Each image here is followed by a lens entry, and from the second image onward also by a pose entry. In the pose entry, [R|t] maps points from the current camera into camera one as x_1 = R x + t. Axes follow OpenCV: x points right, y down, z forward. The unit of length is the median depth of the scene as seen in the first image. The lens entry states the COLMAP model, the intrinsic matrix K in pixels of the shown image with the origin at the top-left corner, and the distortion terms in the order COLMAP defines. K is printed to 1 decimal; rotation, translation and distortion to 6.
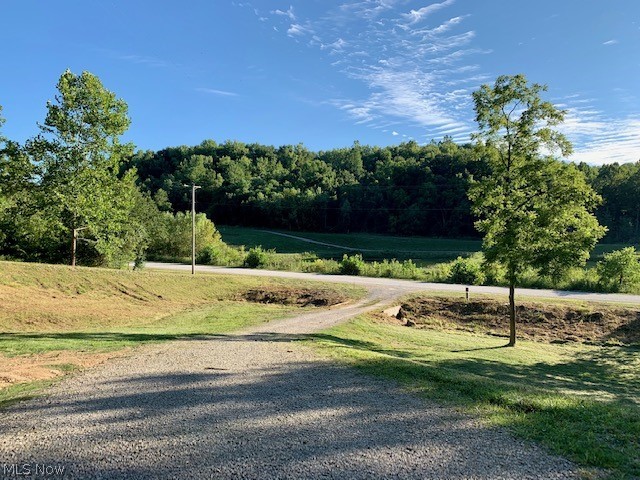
lens RADIAL K [[485.1, 0, 324.8], [0, 485.1, 238.1], [0, 0, 1]] dist [0.057415, -0.066697]
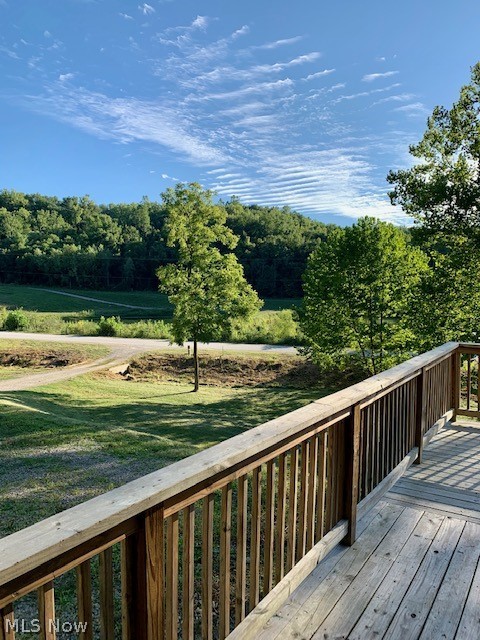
lens RADIAL K [[485.1, 0, 236.1], [0, 485.1, 315.5], [0, 0, 1]] dist [0.057415, -0.066697]
pose [[0.972659, -0.013720, 0.231831, 0.064853], [0.003267, 0.998963, 0.045410, -0.013539], [-0.232214, -0.043411, 0.971696, -0.090712]]
